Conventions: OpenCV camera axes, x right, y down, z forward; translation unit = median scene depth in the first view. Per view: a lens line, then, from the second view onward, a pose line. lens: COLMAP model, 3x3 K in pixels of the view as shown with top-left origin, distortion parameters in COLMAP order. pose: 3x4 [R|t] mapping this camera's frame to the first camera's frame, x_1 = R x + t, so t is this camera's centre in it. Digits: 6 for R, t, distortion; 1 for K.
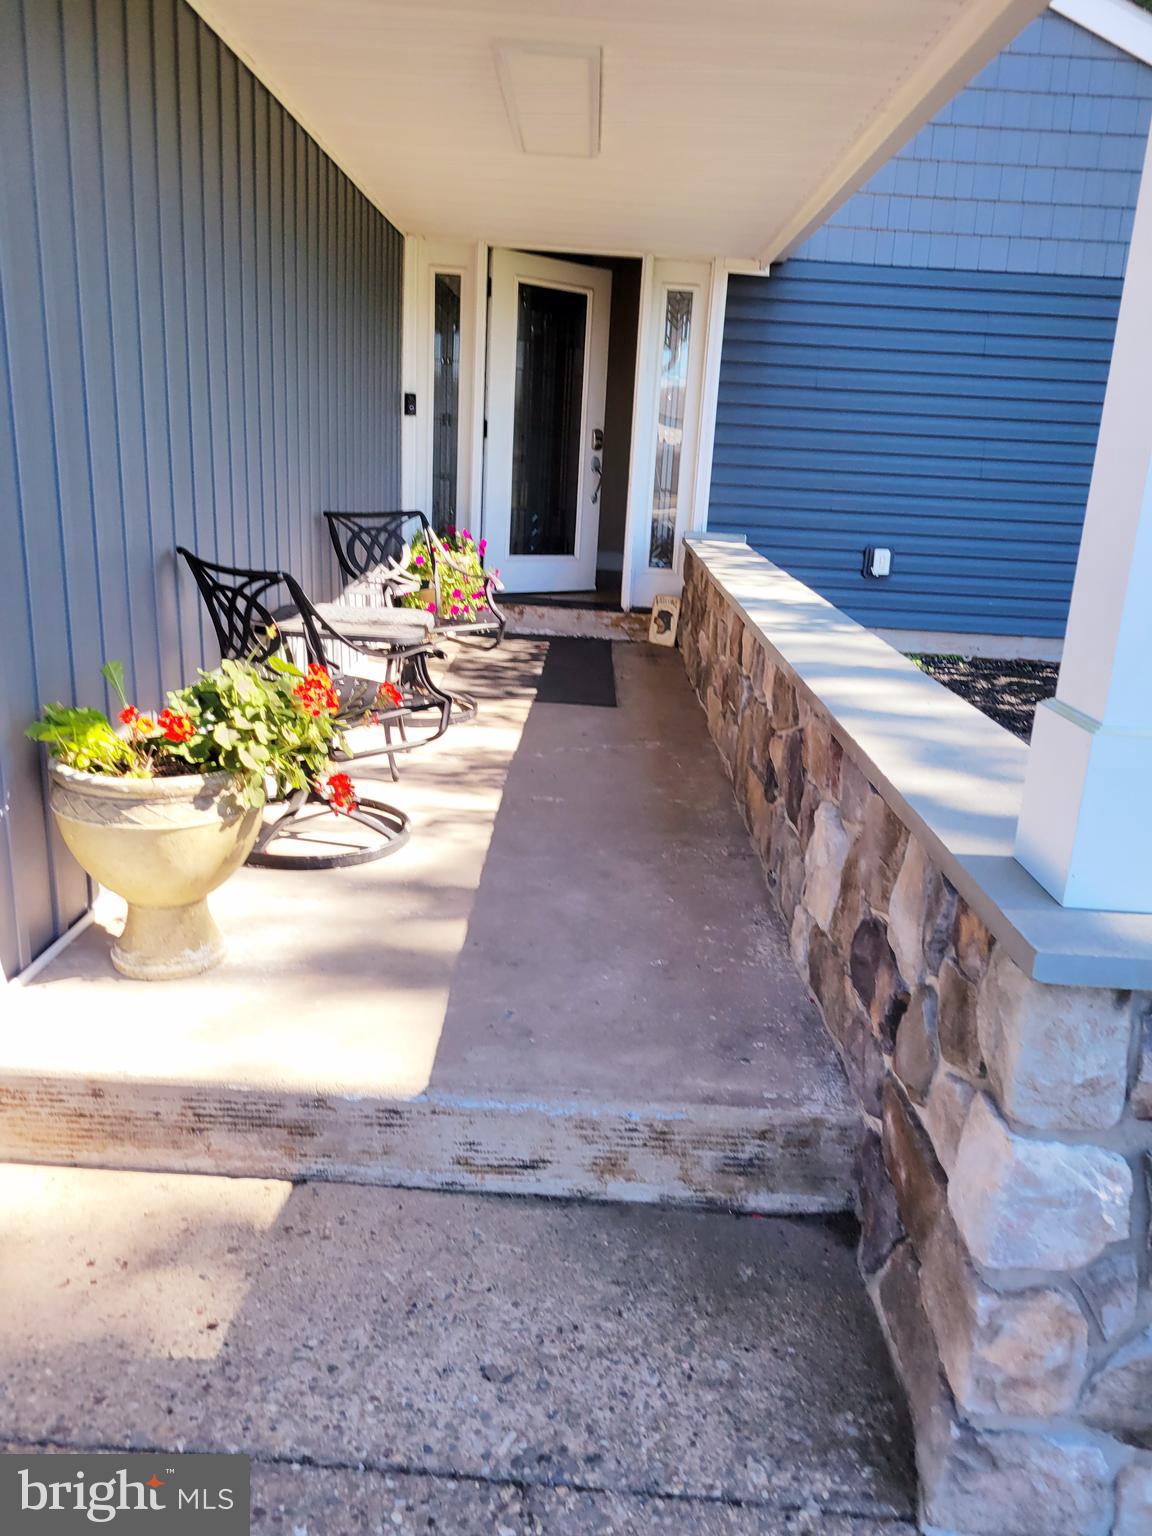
lens RADIAL K [[1173.0, 0, 617.1], [0, 1173.0, 757.8], [0, 0, 1]] dist [0.049276, -0.005892]
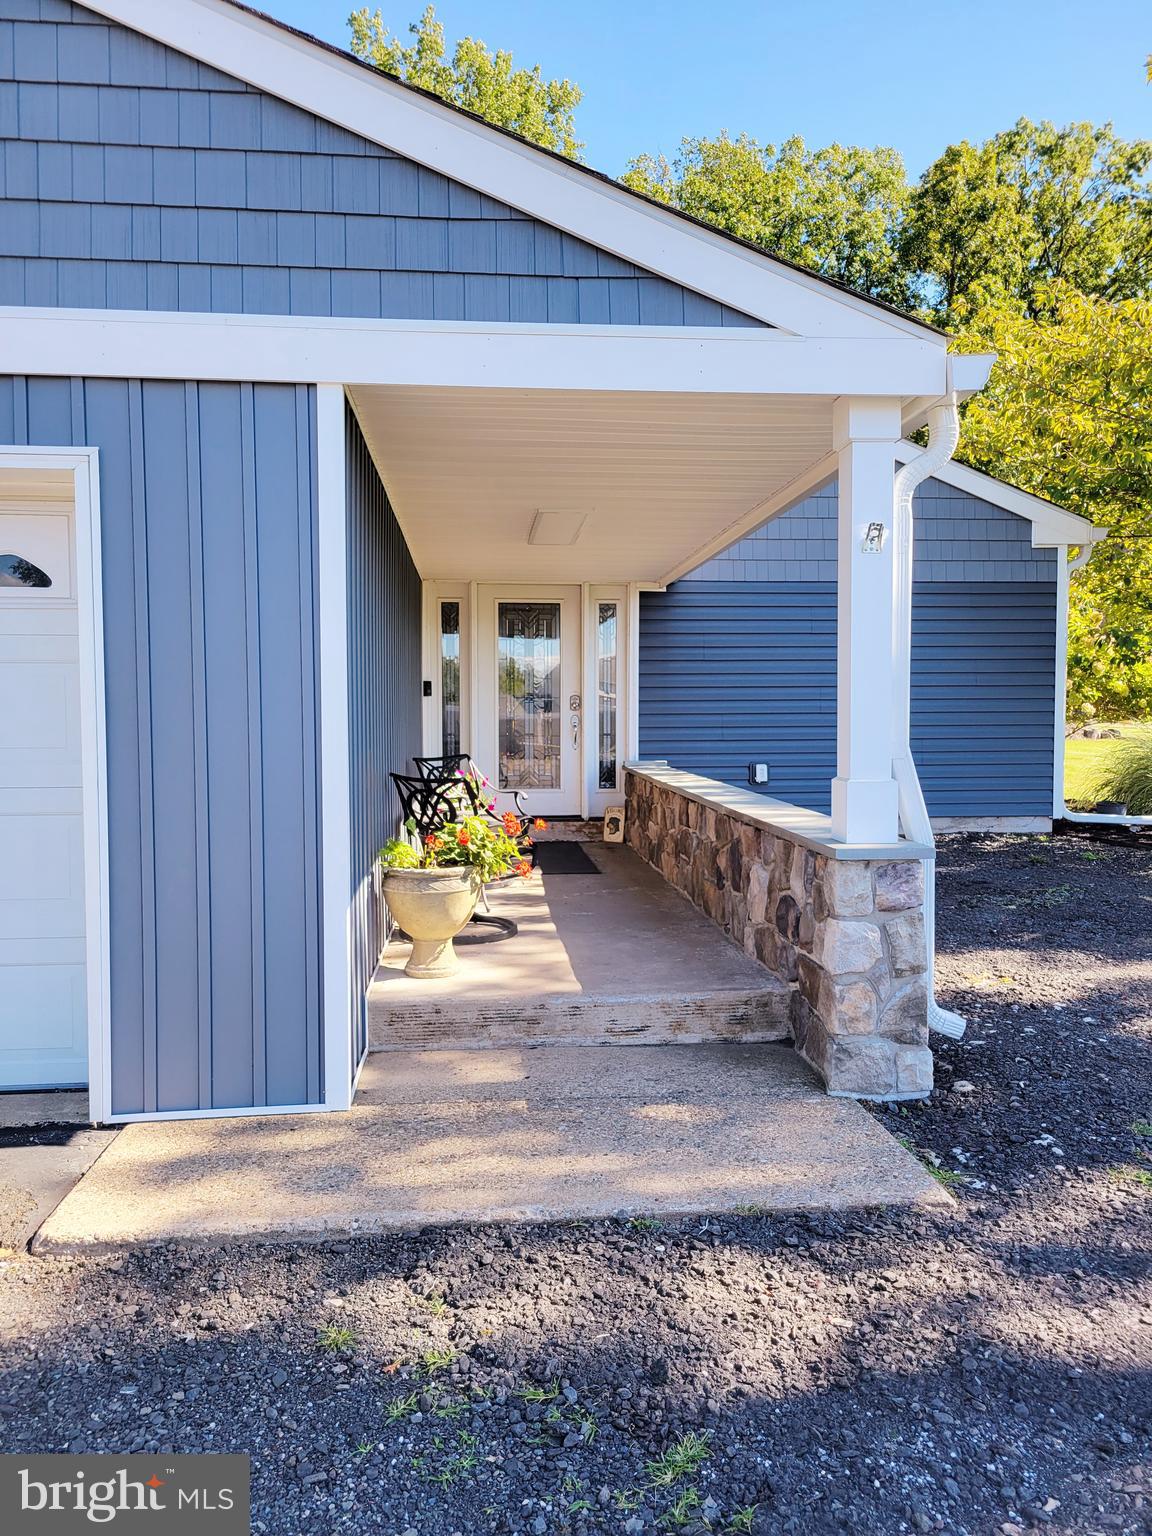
lens RADIAL K [[1173.0, 0, 617.1], [0, 1173.0, 757.8], [0, 0, 1]] dist [0.049276, -0.005892]
pose [[0.992036, -0.070918, 0.104096, -0.287251], [0.091546, 0.973588, -0.209154, 0.292072], [-0.086514, 0.217017, 0.972326, -1.111109]]
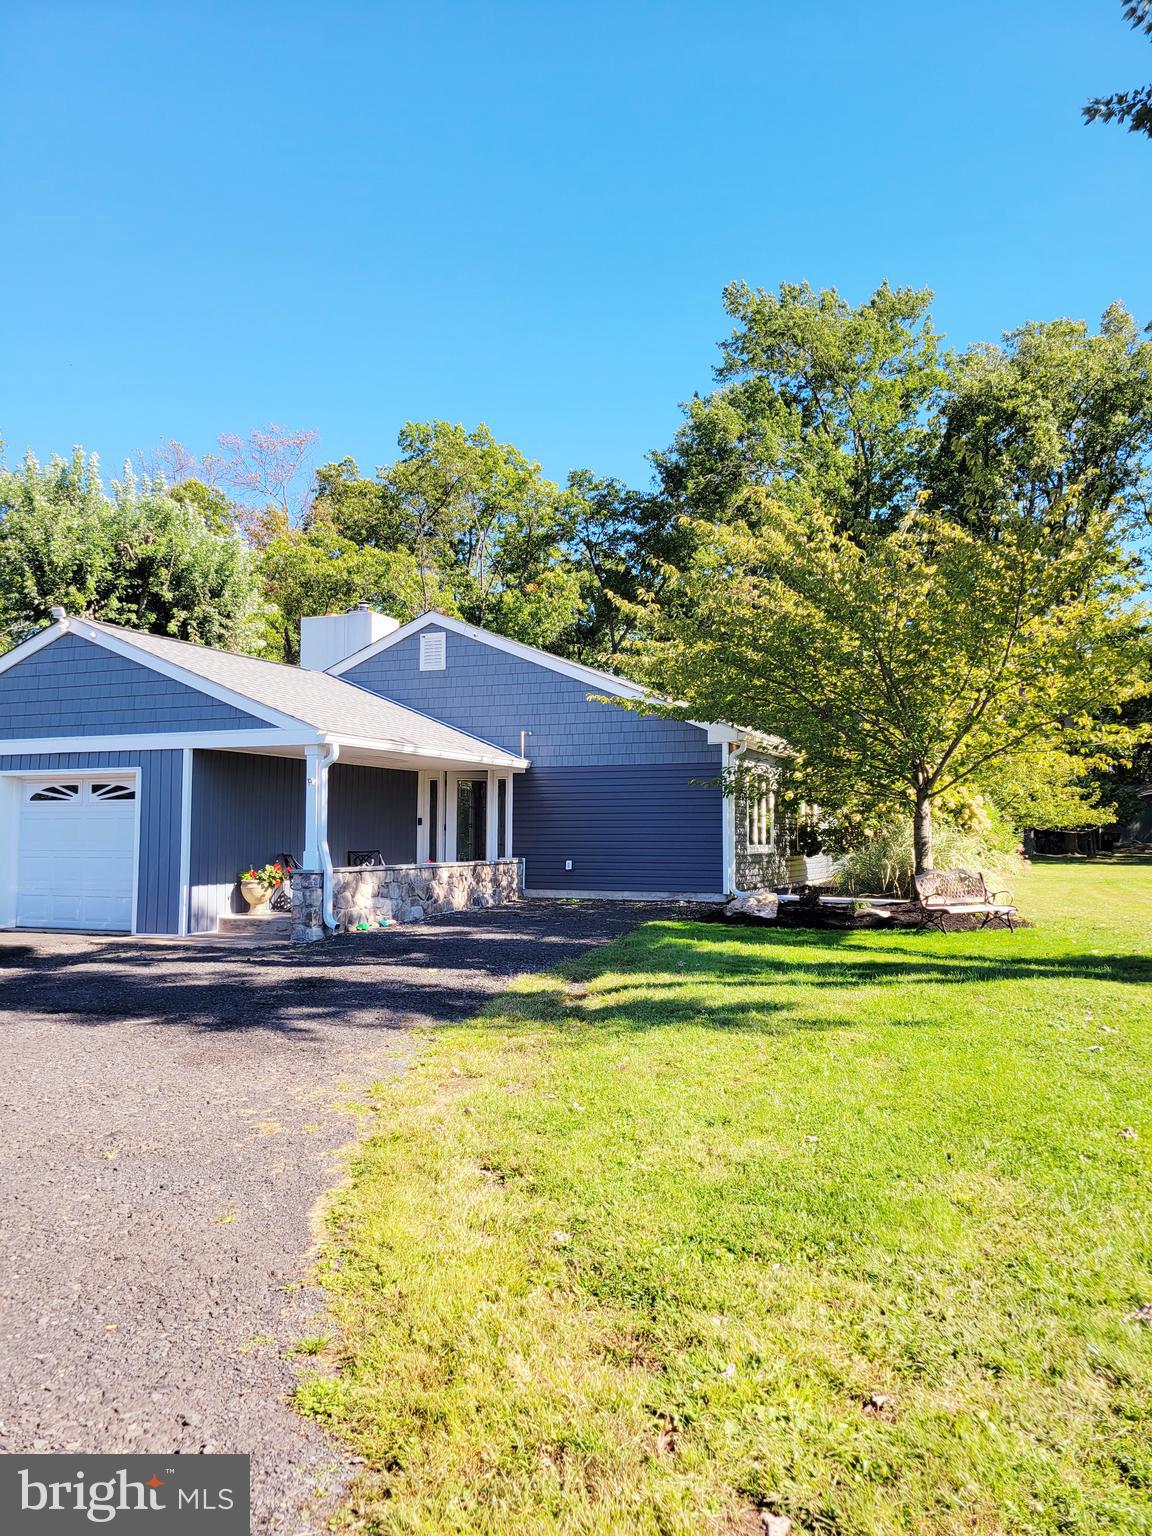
lens RADIAL K [[1153.2, 0, 576.0], [0, 1153.2, 768.0], [0, 0, 1]] dist [0.054327, -0.006100]
pose [[0.911566, -0.084831, -0.402307, 4.109635], [-0.051733, 0.947043, -0.316912, 1.447048], [0.407886, 0.309698, 0.858904, -4.223809]]
